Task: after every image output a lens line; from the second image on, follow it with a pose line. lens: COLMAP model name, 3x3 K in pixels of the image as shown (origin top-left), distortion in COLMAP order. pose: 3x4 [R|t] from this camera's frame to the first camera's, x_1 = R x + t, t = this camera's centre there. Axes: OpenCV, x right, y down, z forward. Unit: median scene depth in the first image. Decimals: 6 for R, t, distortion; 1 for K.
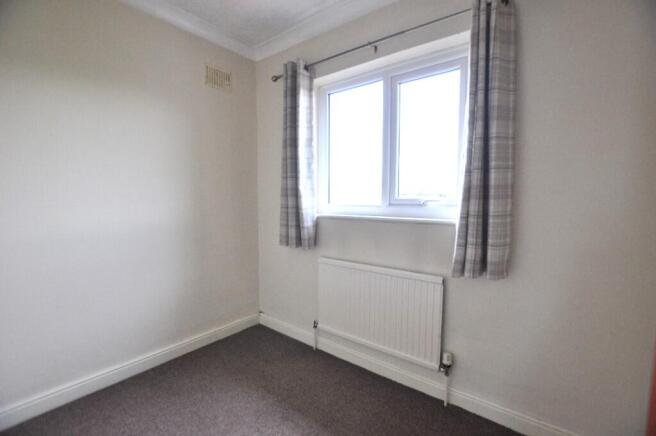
lens RADIAL K [[291.3, 0, 328.0], [0, 291.3, 220.6], [0, 0, 1]] dist [-0.023281, 0.000227]
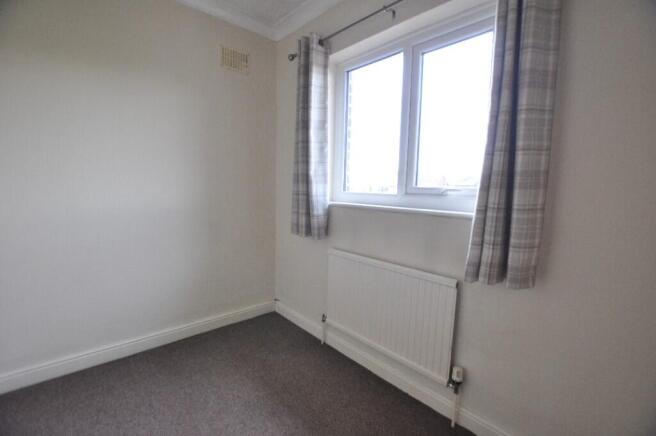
lens RADIAL K [[291.3, 0, 328.0], [0, 291.3, 220.6], [0, 0, 1]] dist [-0.023281, 0.000227]
pose [[0.984598, 0.040641, -0.170047, 0.147654], [-0.034339, 0.998616, 0.039837, -0.000020], [0.171430, -0.033384, 0.984630, 0.095036]]
